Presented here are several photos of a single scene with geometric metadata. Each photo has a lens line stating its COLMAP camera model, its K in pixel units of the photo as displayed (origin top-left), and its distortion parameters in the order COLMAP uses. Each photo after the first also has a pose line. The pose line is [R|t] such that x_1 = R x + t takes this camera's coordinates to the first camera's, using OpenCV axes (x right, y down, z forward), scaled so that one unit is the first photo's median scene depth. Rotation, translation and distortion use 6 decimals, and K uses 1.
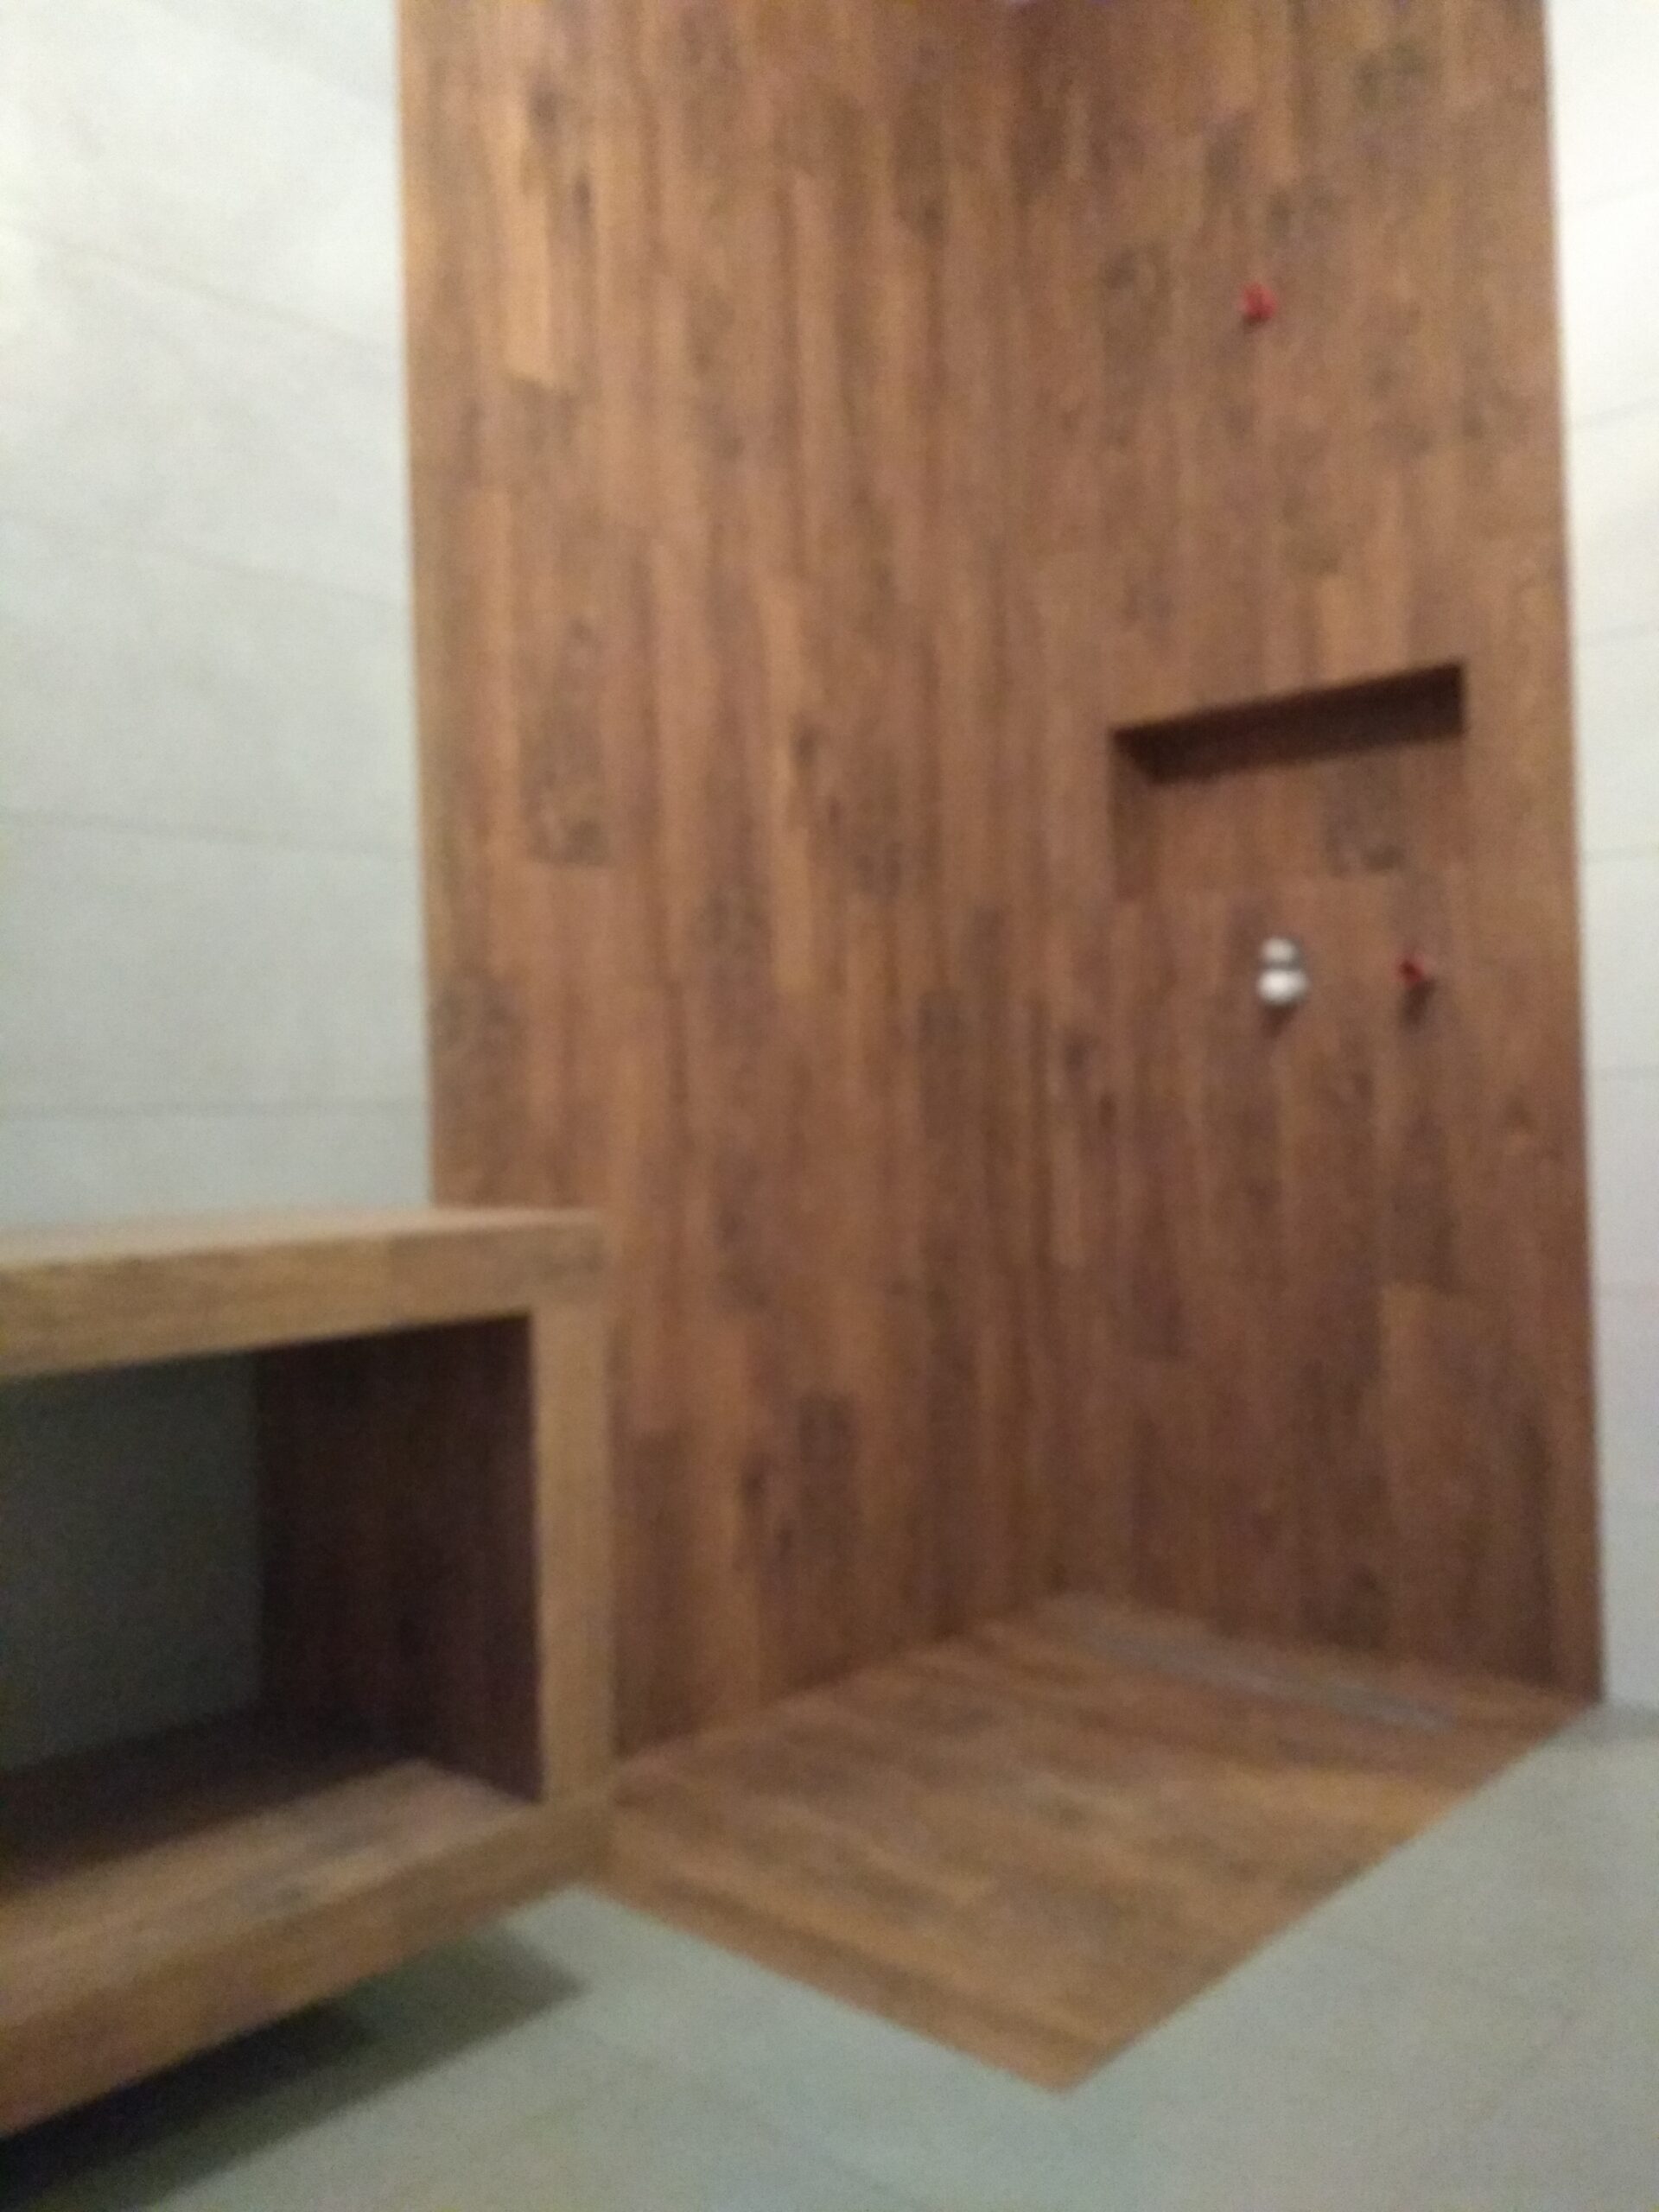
lens RADIAL K [[1779.0, 0, 829.5], [0, 1779.0, 1106.0], [0, 0, 1]] dist [0.029010, -0.004480]
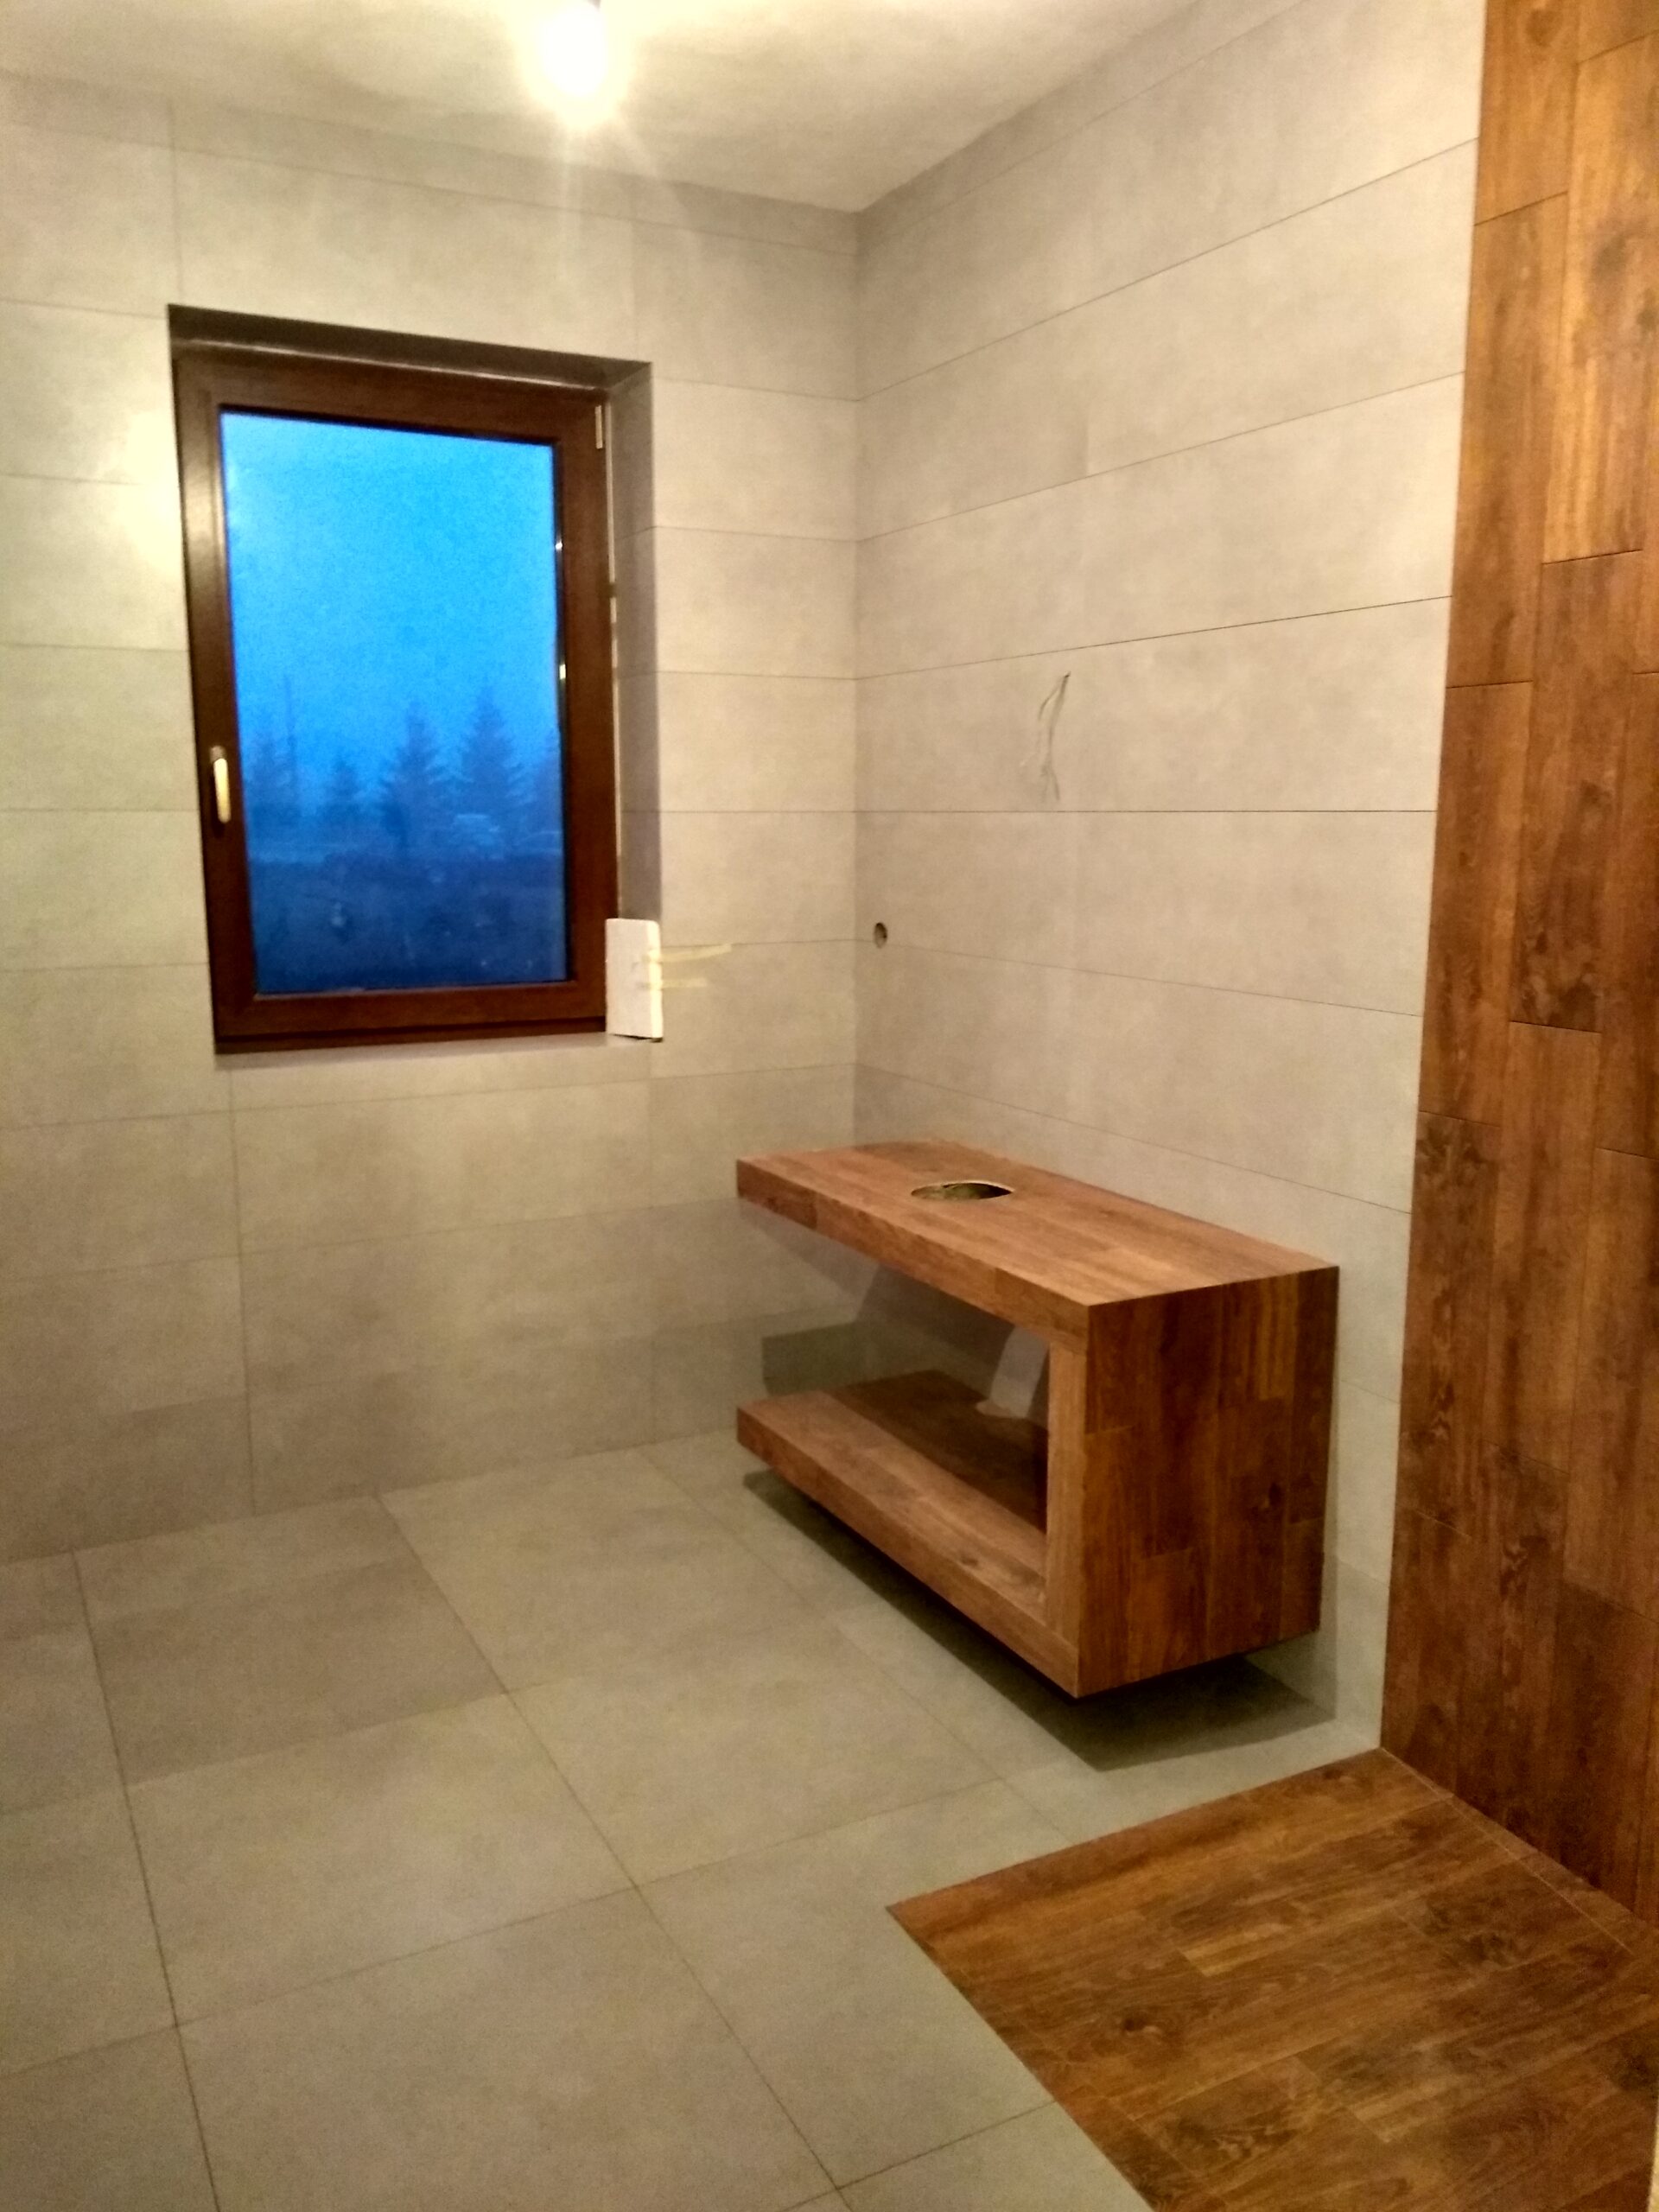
lens RADIAL K [[1779.0, 0, 829.5], [0, 1779.0, 1106.0], [0, 0, 1]] dist [0.029010, -0.004480]
pose [[-0.341681, 0.185431, -0.921341, 1.004371], [0.009588, 0.980979, 0.193878, -0.306507], [0.939767, 0.057411, -0.336960, 0.984136]]
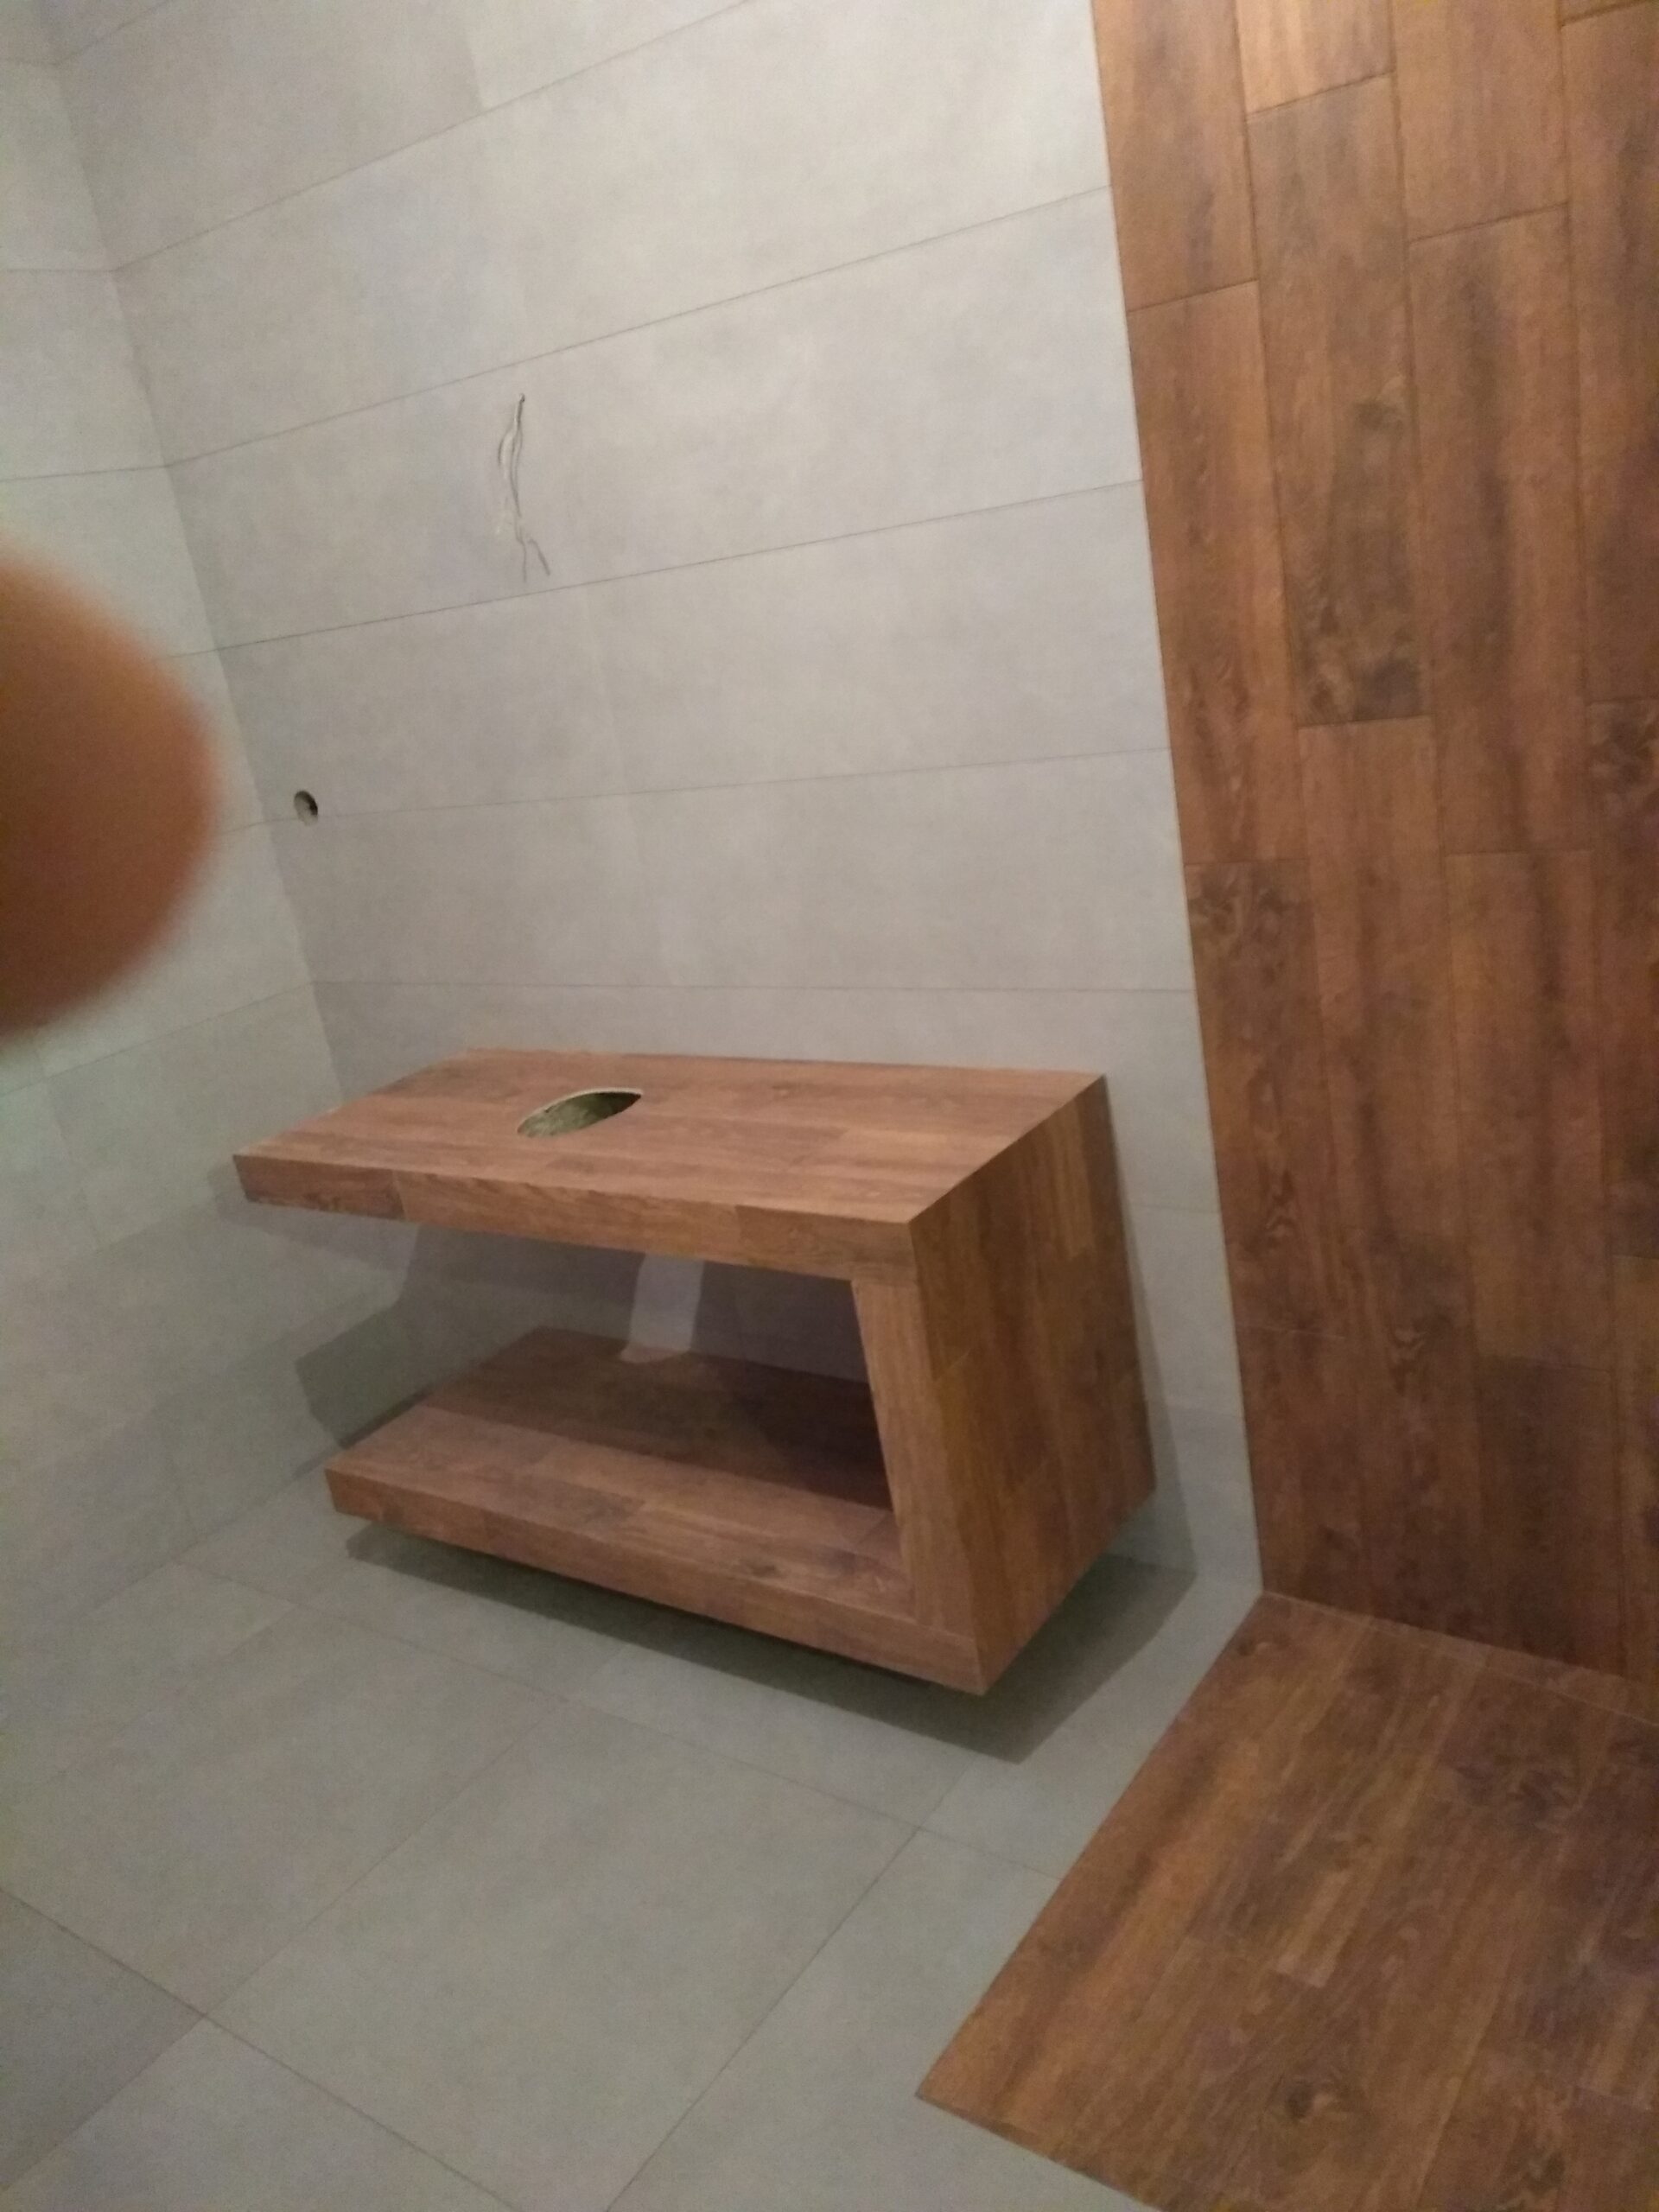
lens RADIAL K [[1749.8, 0, 836.5], [0, 1749.8, 1102.9], [0, 0, 1]] dist [0.071267, -0.068722]
pose [[0.130384, 0.312468, -0.940938, 0.685586], [0.166574, 0.928645, 0.331468, -0.295531], [0.977370, -0.199954, 0.069031, 0.680486]]
